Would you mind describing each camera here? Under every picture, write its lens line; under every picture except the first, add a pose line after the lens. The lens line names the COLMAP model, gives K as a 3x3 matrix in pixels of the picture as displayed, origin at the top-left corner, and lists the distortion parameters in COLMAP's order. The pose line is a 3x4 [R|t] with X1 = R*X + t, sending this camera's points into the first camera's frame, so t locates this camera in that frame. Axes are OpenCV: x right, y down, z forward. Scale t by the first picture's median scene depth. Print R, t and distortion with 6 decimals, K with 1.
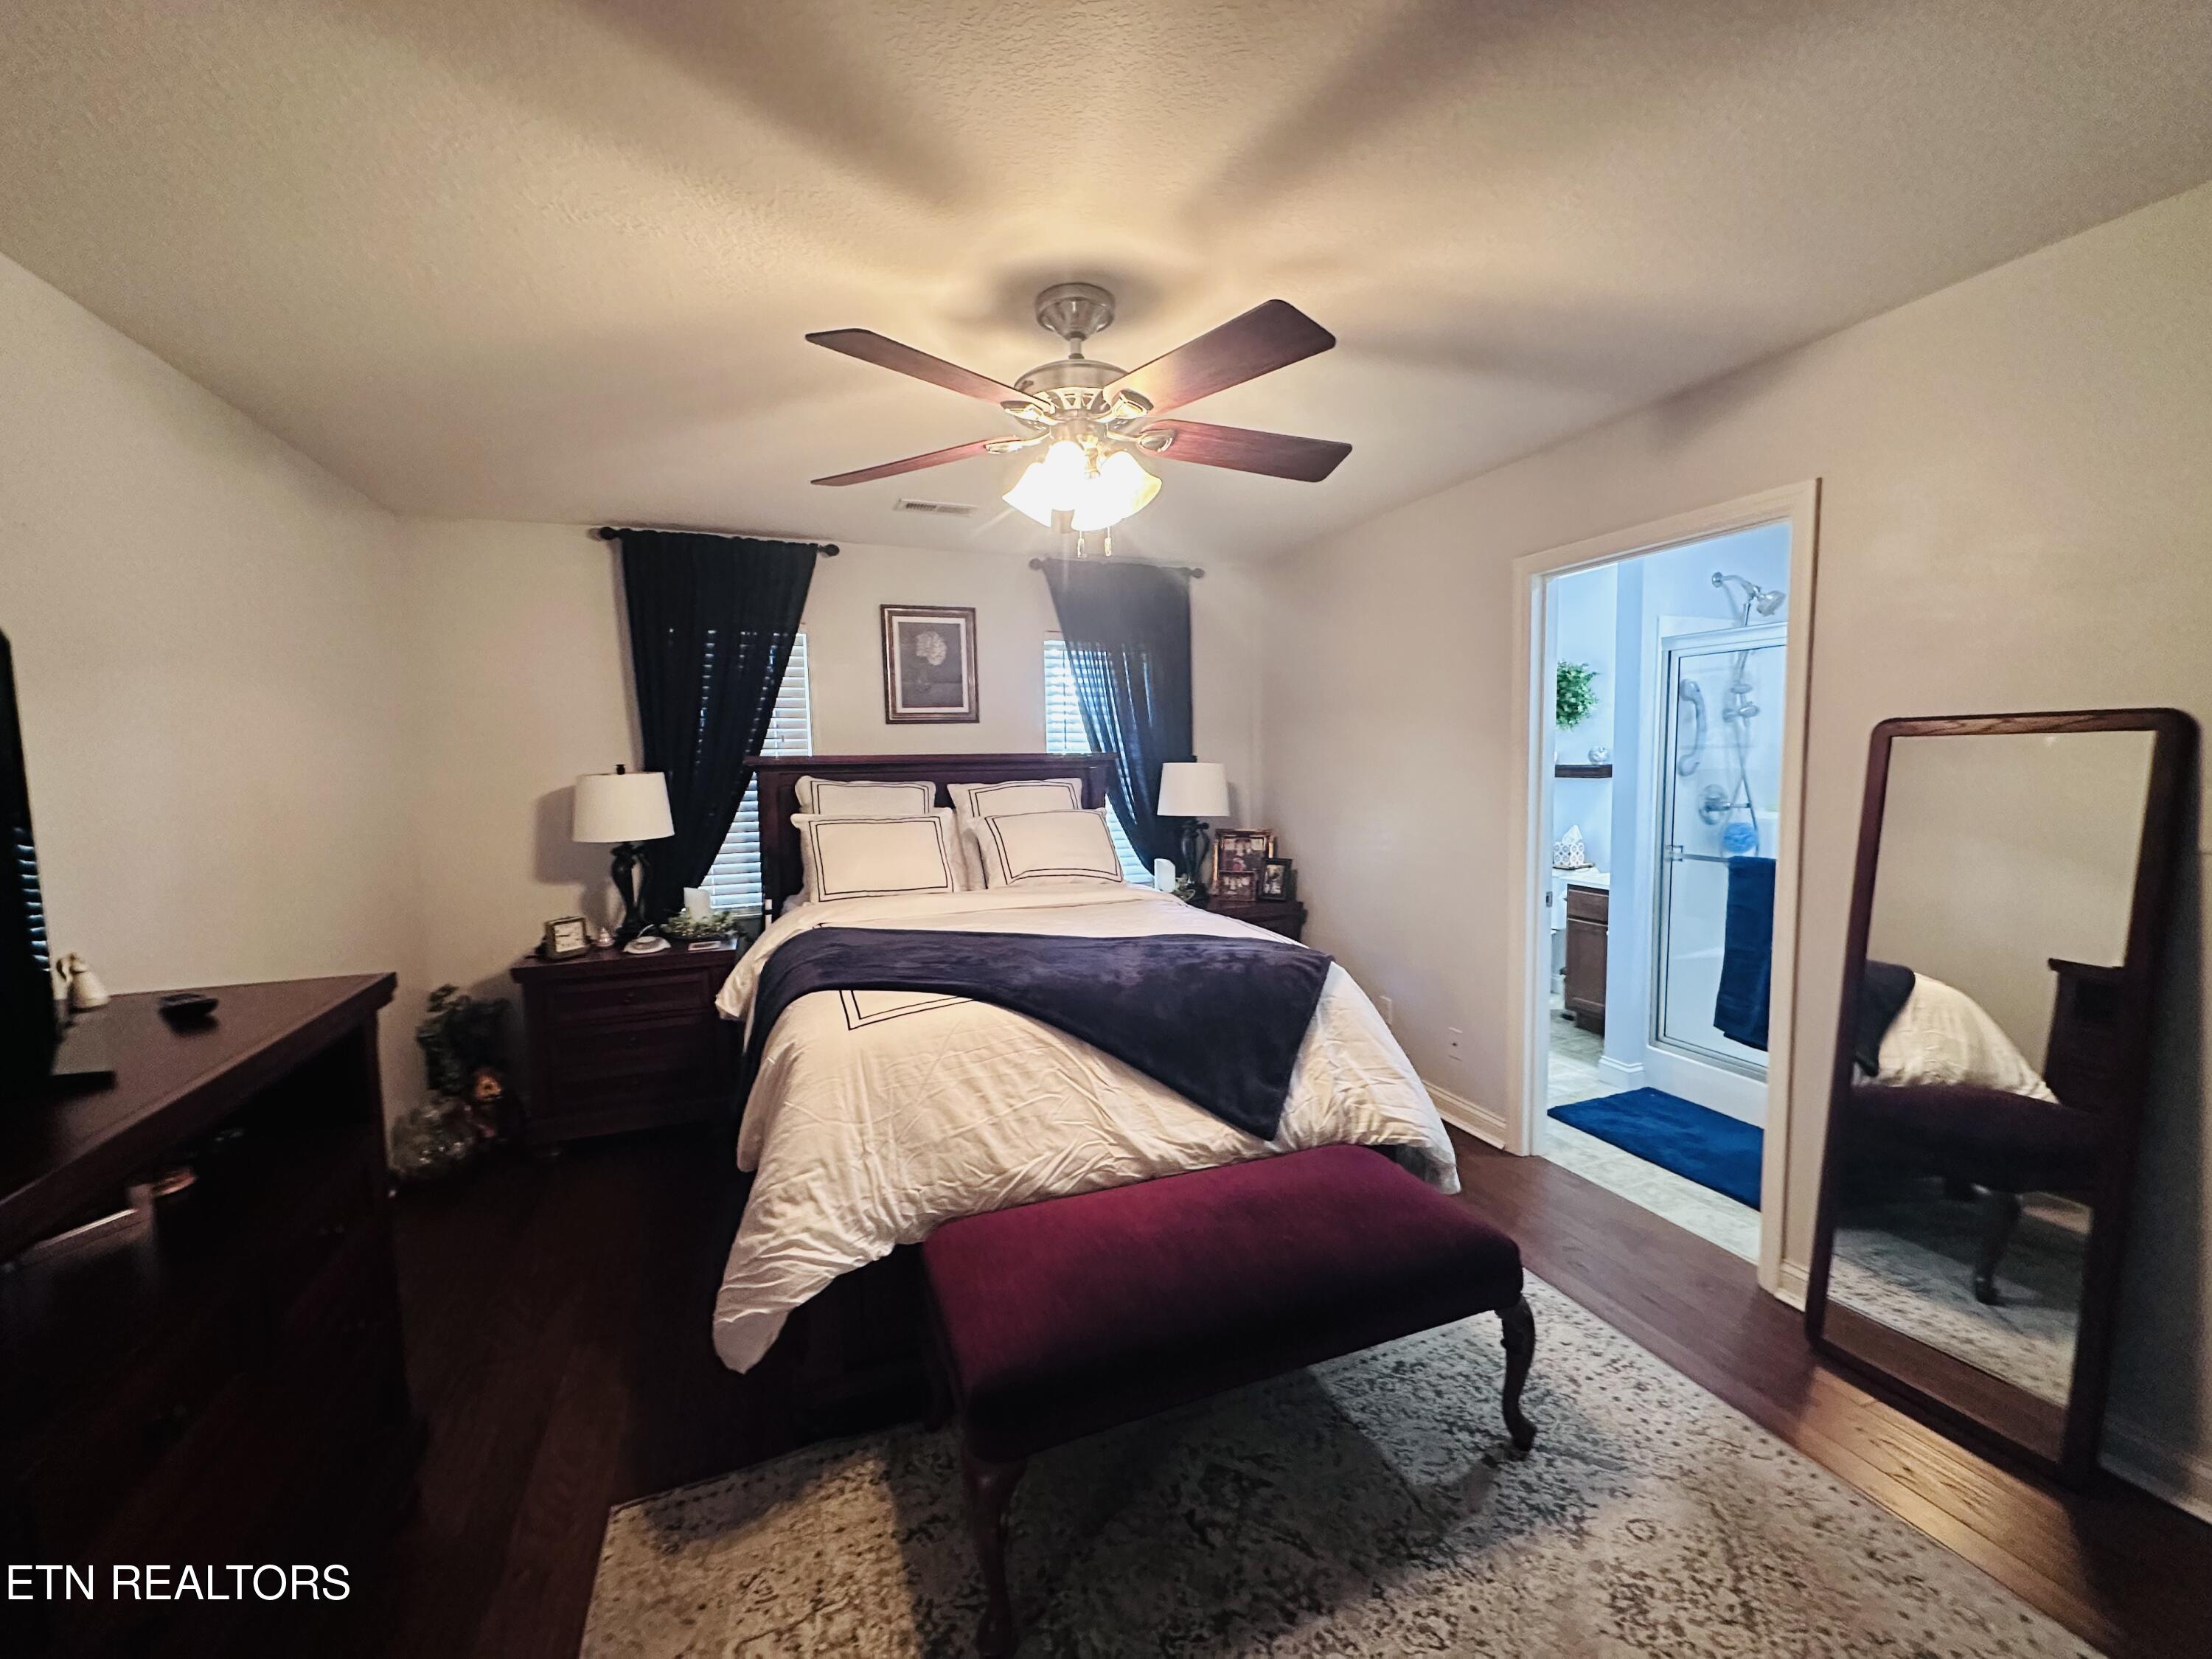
lens RADIAL K [[882.4, 0, 1103.5], [0, 882.4, 822.7], [0, 0, 1]] dist [-0.003968, 0.000713]
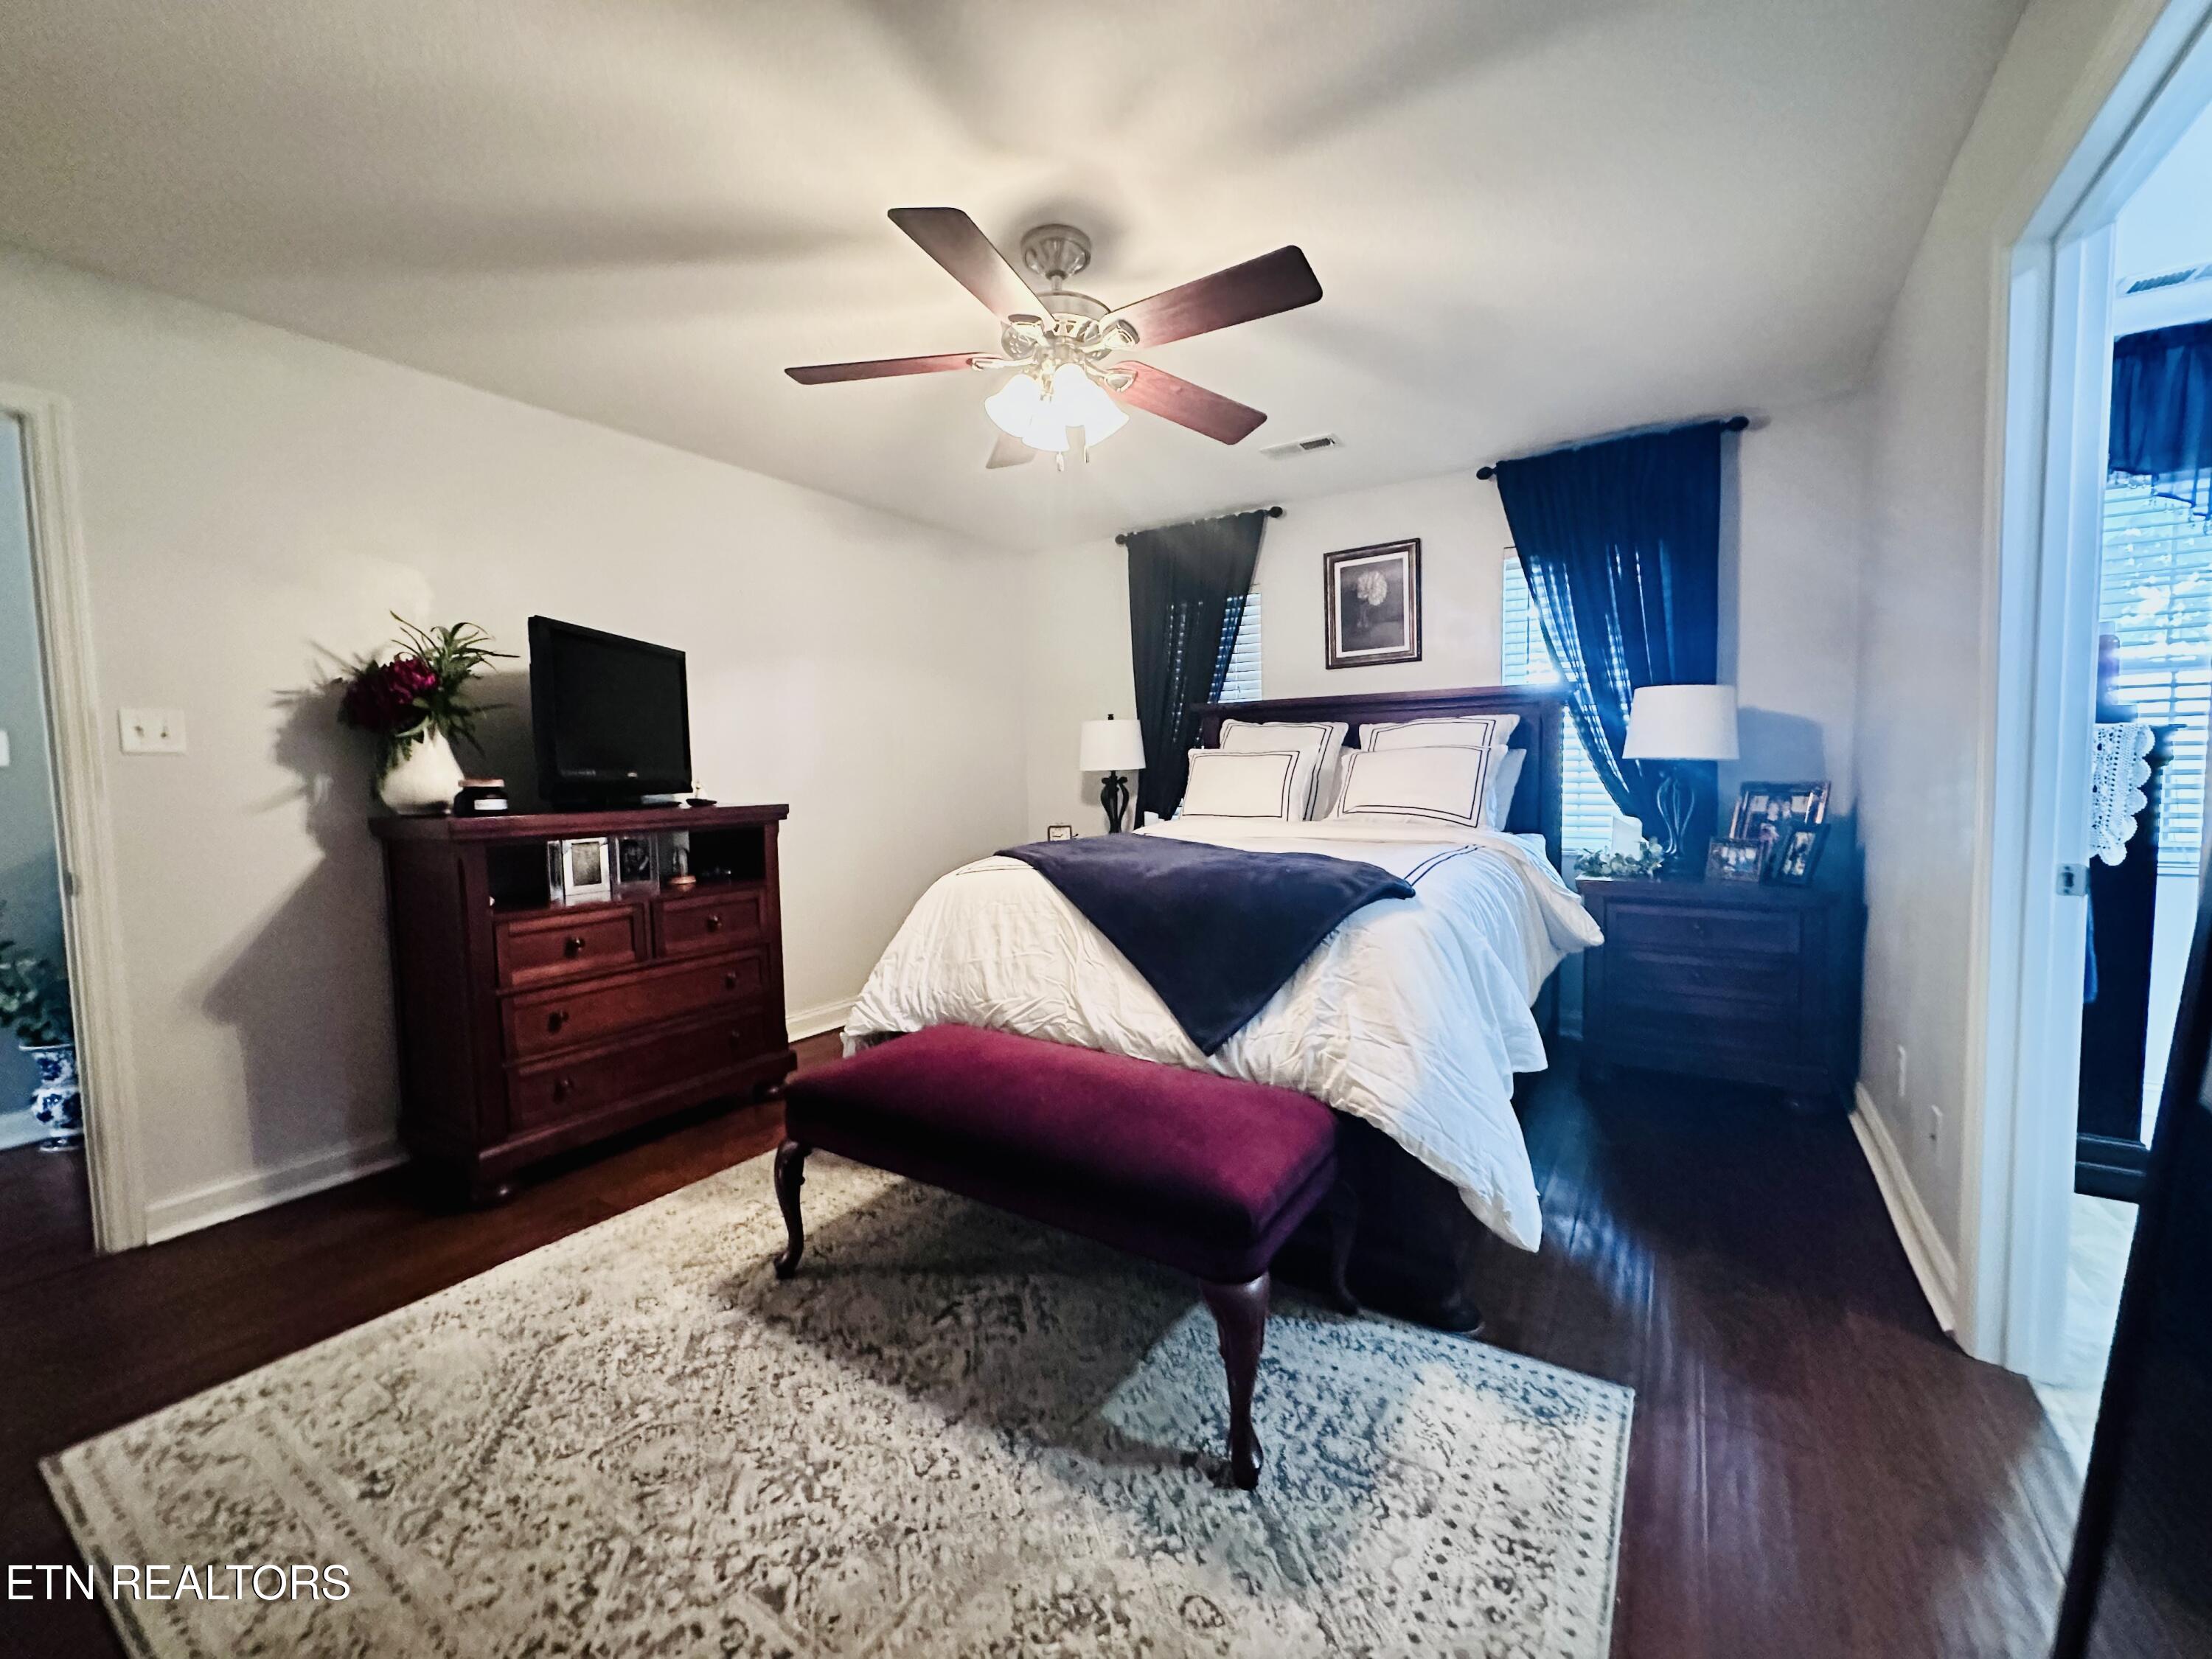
lens RADIAL K [[882.4, 0, 1114.2], [0, 882.4, 826.1], [0, 0, 1]] dist [-0.003968, 0.000713]
pose [[0.584840, 0.055027, -0.809280, 0.837431], [-0.051672, 0.998197, 0.030530, 0.096622], [0.809501, 0.023962, 0.586629, 0.367459]]
